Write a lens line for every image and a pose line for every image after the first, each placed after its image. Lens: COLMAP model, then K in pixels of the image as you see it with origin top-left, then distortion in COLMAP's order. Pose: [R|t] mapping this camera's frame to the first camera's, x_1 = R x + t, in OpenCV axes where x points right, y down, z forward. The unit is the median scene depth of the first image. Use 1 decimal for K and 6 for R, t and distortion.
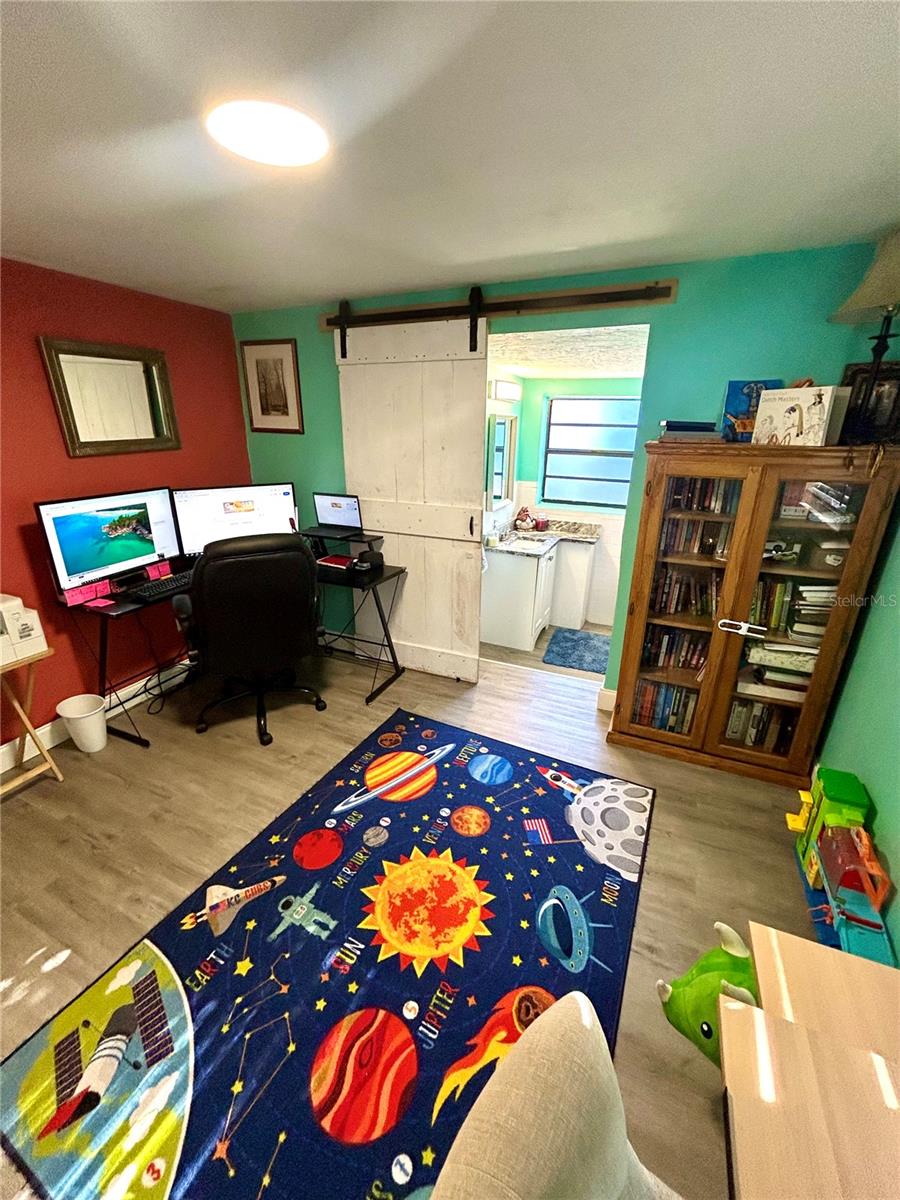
lens RADIAL K [[480.6, 0, 449.8], [0, 480.6, 602.1], [0, 0, 1]] dist [-0.002122, -0.000604]
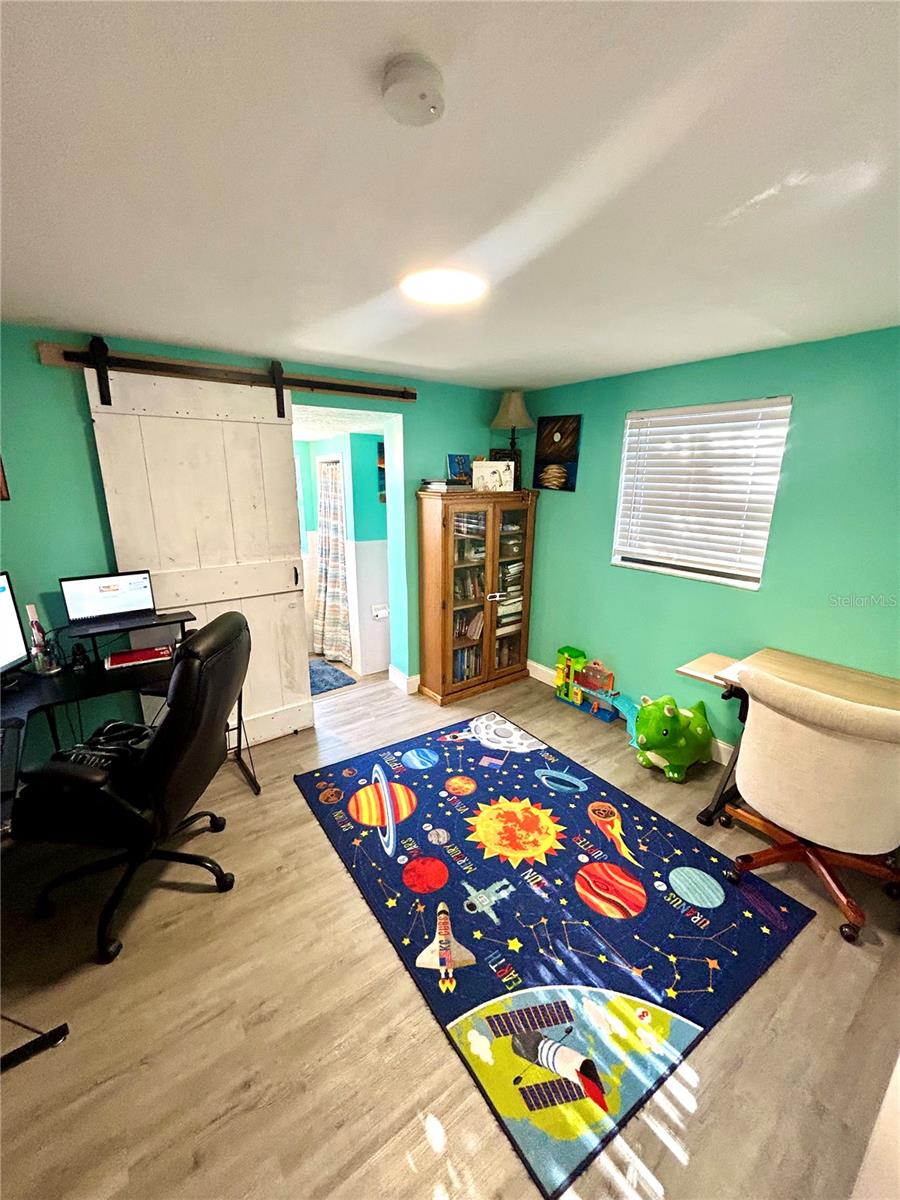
lens RADIAL K [[480.6, 0, 452.9], [0, 480.6, 601.9], [0, 0, 1]] dist [-0.002122, -0.000604]
pose [[0.482273, -0.230824, 0.845064, -0.960399], [0.303145, 0.949036, 0.086220, -0.128081], [-0.821898, 0.214595, 0.527667, 0.246814]]
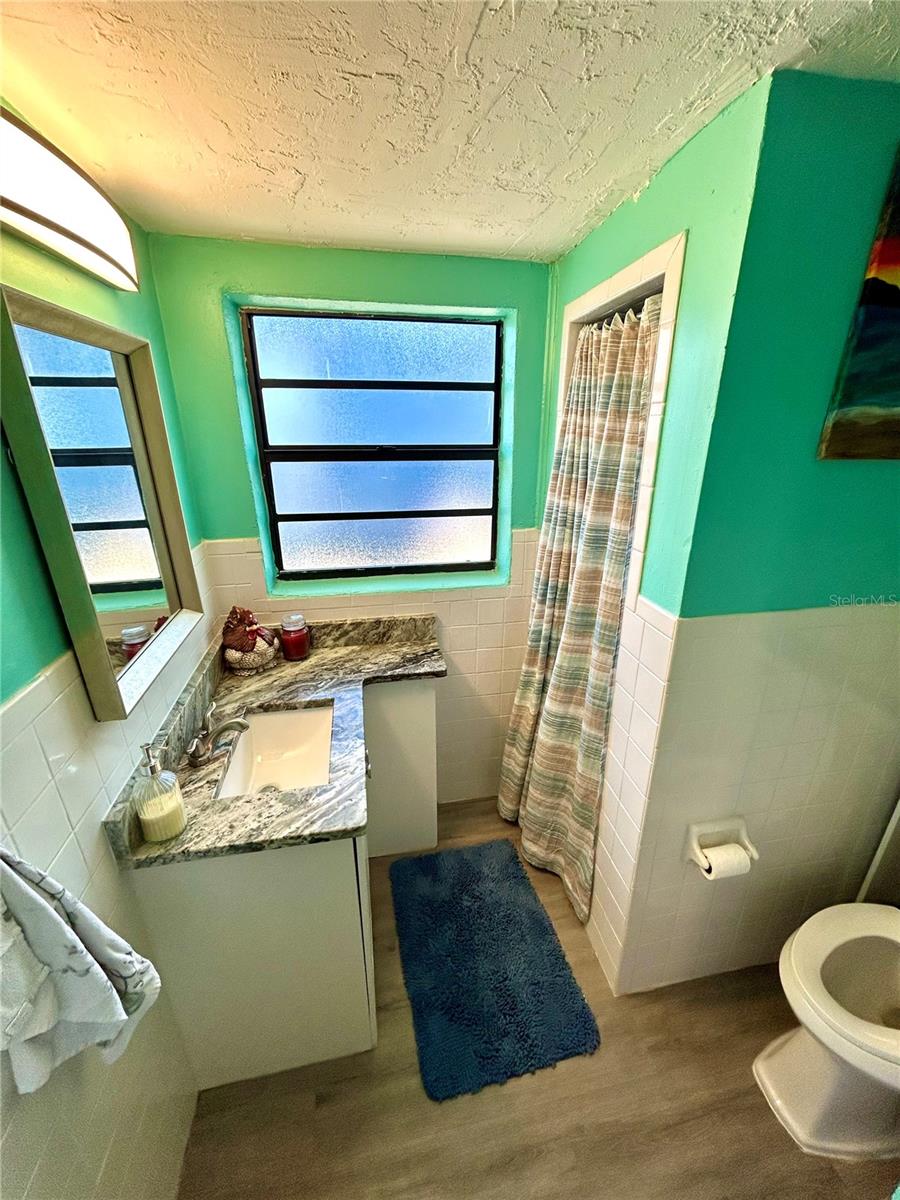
lens RADIAL K [[480.6, 0, 456.3], [0, 480.6, 608.7], [0, 0, 1]] dist [-0.002122, -0.000604]
pose [[0.810005, -0.225178, 0.541467, 0.206490], [0.213983, 0.973167, 0.084600, -0.437963], [-0.545988, 0.047339, 0.836454, 1.363562]]
